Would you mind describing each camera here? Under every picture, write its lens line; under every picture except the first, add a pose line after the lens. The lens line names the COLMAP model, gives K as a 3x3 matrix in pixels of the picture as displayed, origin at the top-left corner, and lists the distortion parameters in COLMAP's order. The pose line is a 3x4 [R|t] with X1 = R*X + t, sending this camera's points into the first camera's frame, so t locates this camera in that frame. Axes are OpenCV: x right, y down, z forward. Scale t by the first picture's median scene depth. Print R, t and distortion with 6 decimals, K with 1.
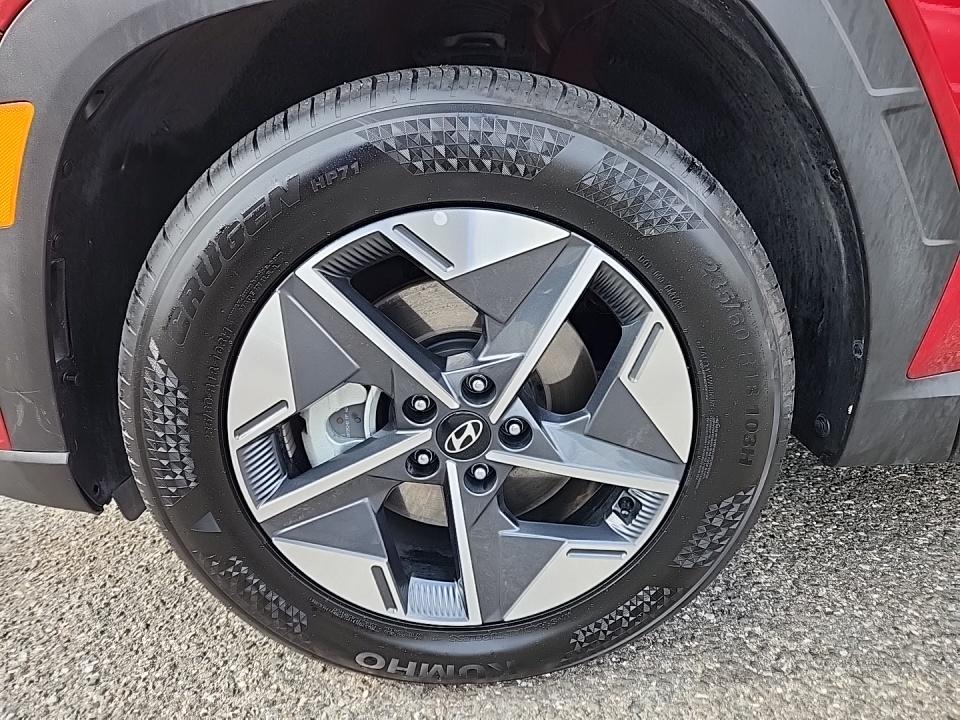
lens RADIAL K [[650.0, 0, 471.6], [0, 650.0, 347.0], [0, 0, 1]] dist [0.022988, -0.022770]
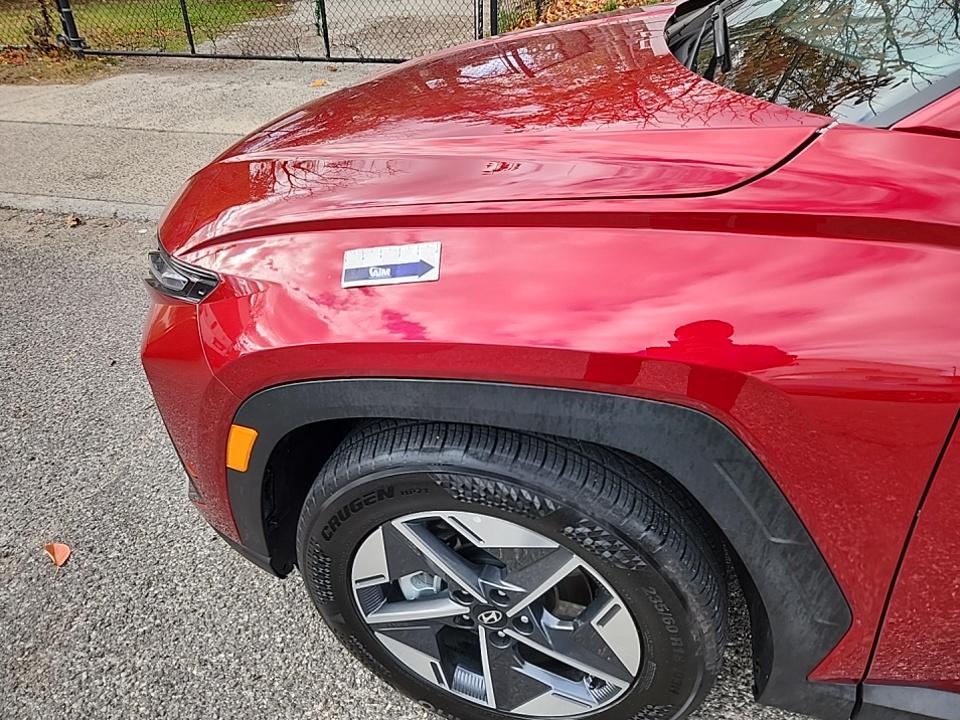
lens RADIAL K [[650.0, 0, 475.7], [0, 650.0, 328.4], [0, 0, 1]] dist [0.022988, -0.022770]
pose [[0.945396, 0.175276, -0.274782, 0.257050], [-0.115168, 0.968348, 0.221446, -0.851181], [0.304898, -0.177708, 0.935659, -0.331580]]
